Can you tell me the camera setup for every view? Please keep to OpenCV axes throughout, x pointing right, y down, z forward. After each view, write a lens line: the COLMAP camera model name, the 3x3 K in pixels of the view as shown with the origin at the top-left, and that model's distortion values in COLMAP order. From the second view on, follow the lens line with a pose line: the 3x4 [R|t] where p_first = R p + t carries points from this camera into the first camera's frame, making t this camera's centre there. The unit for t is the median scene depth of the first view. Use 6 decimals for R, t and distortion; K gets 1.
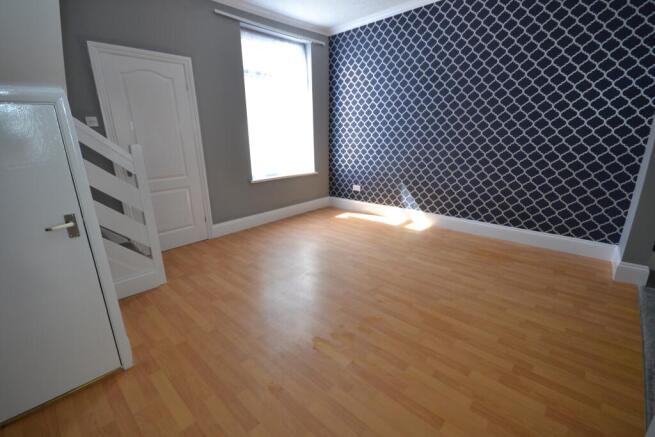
lens RADIAL K [[295.1, 0, 311.5], [0, 295.1, 219.1], [0, 0, 1]] dist [-0.000206, -0.000006]
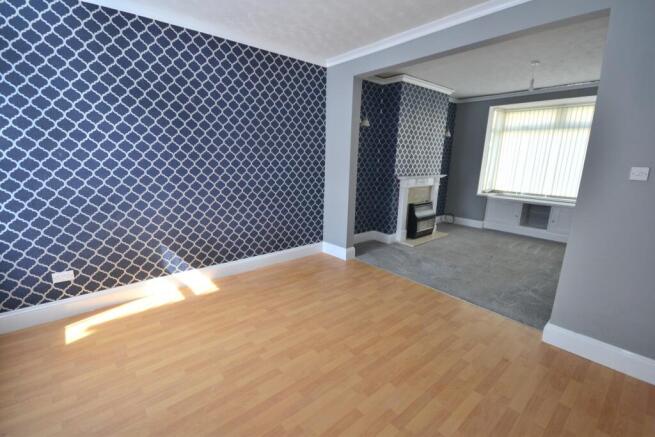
lens RADIAL K [[295.1, 0, 311.5], [0, 295.1, 219.1], [0, 0, 1]] dist [-0.000206, -0.000006]
pose [[0.095386, -0.183574, 0.978367, -0.379275], [0.260188, 0.953279, 0.153499, -0.203537], [-0.960835, 0.239918, 0.138693, 0.542245]]
